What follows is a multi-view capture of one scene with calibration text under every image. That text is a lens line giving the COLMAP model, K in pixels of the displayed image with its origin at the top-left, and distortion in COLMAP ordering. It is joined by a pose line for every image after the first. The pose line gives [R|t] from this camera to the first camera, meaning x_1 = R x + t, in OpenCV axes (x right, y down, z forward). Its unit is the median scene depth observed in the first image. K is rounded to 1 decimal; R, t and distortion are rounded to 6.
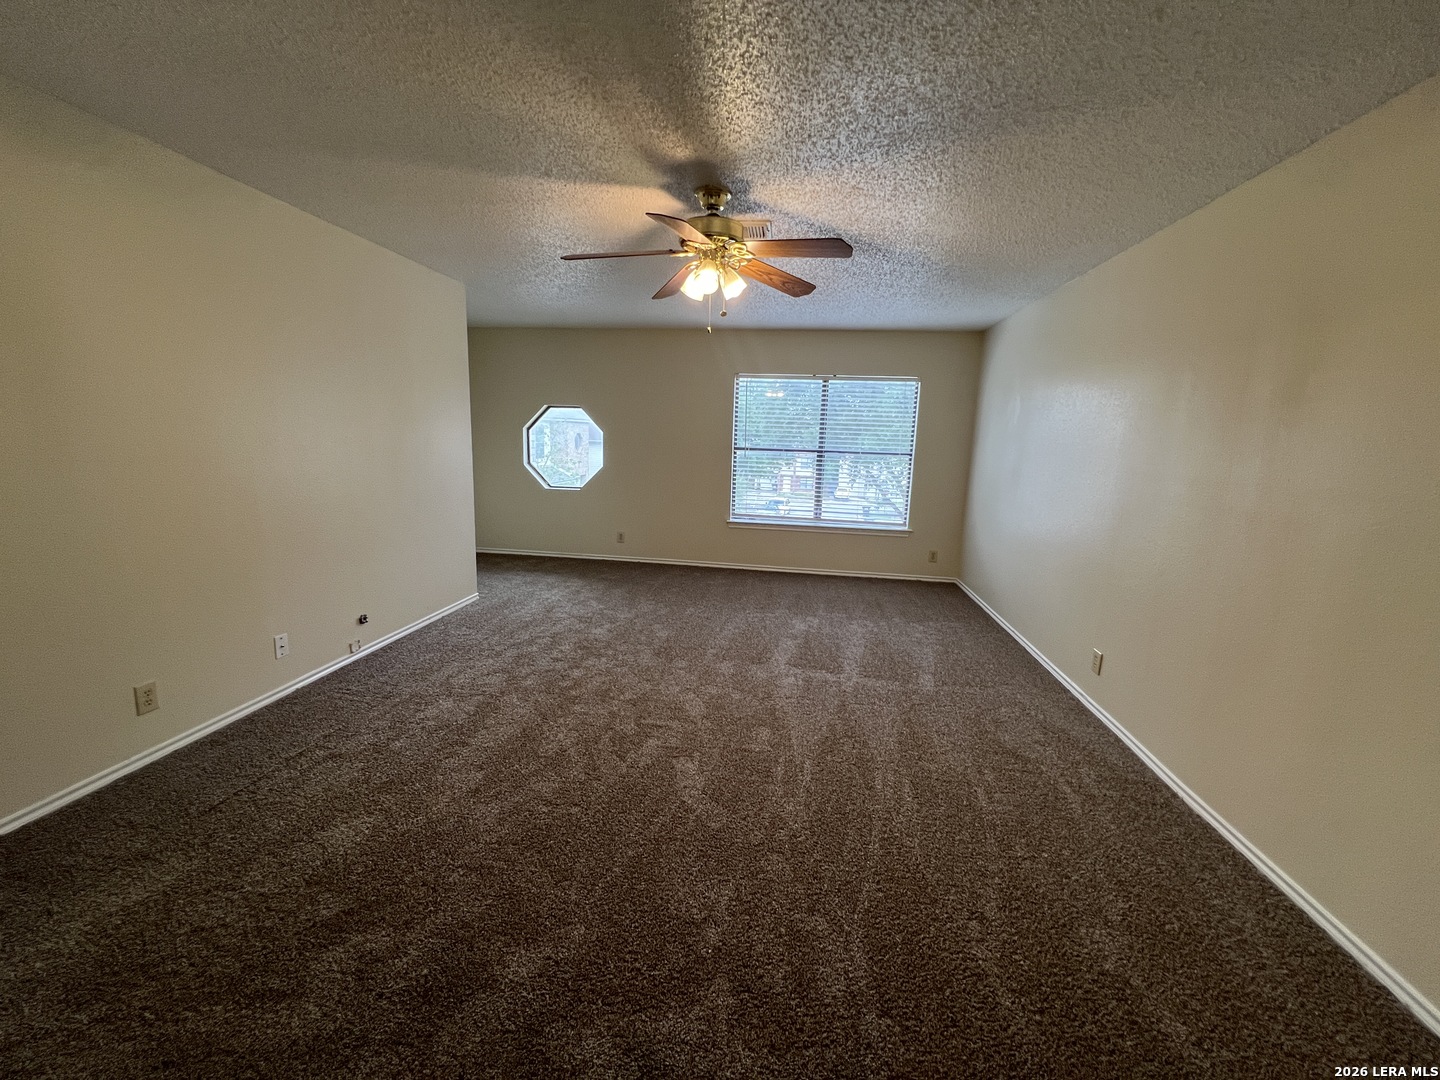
lens RADIAL K [[581.1, 0, 717.6], [0, 581.1, 537.8], [0, 0, 1]] dist [-0.000835, 0.000330]
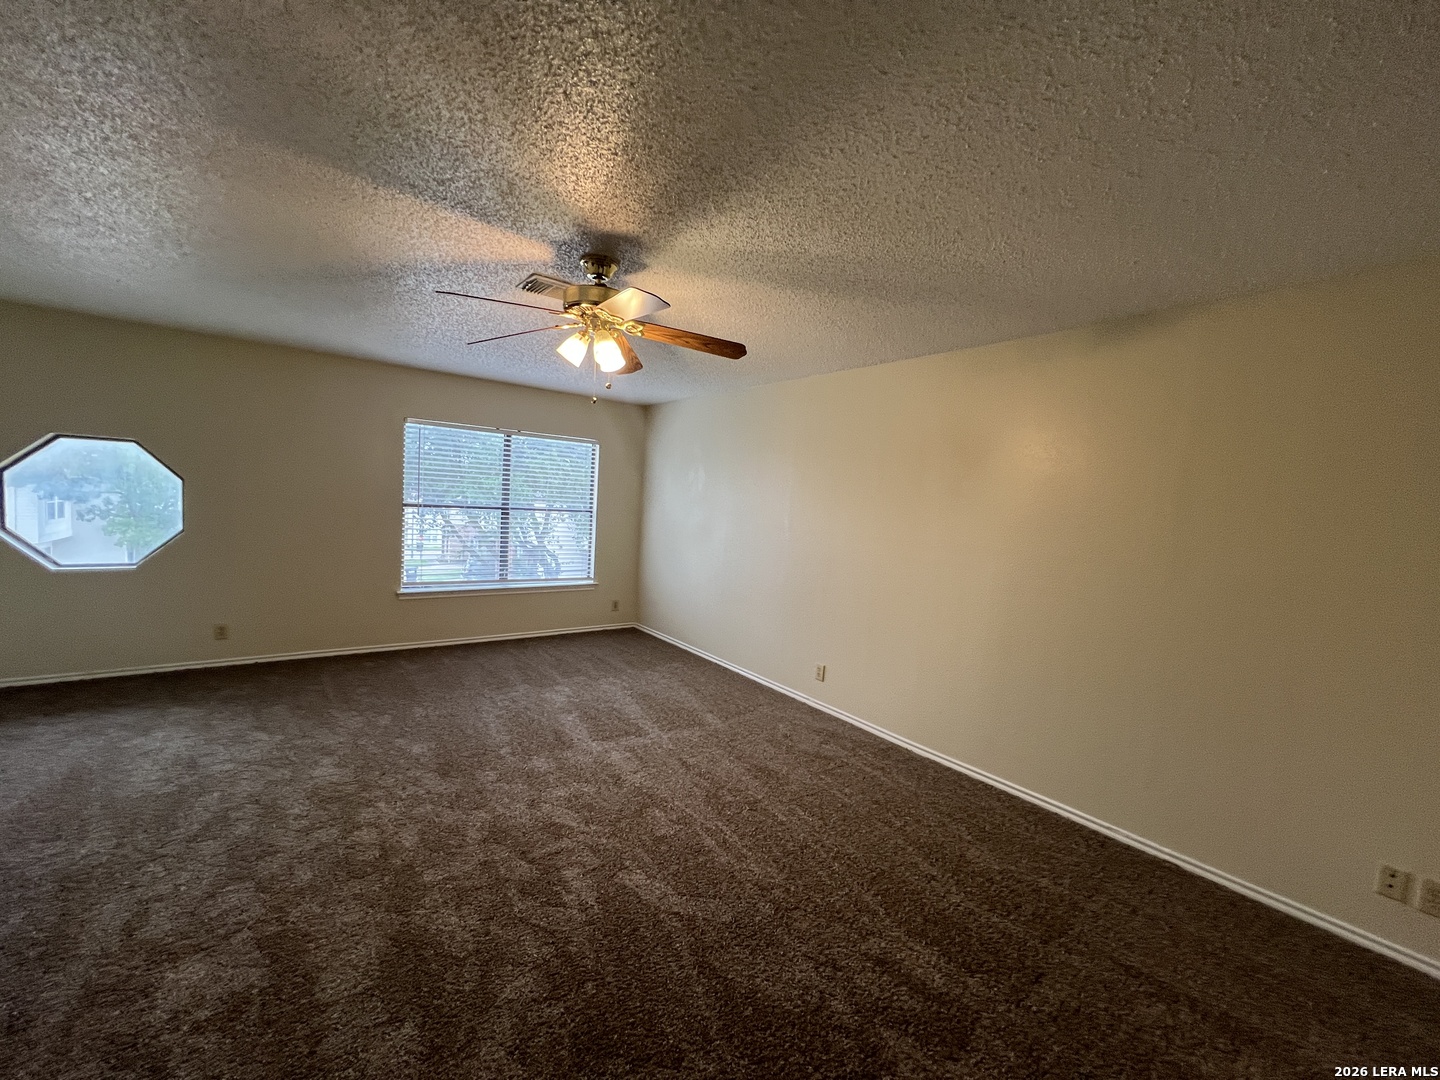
lens RADIAL K [[581.1, 0, 716.1], [0, 581.1, 538.1], [0, 0, 1]] dist [-0.000835, 0.000330]
pose [[0.709637, -0.039092, 0.703482, -0.350556], [0.088573, 0.995488, -0.034031, -0.055416], [-0.698978, 0.086459, 0.709898, 0.137460]]
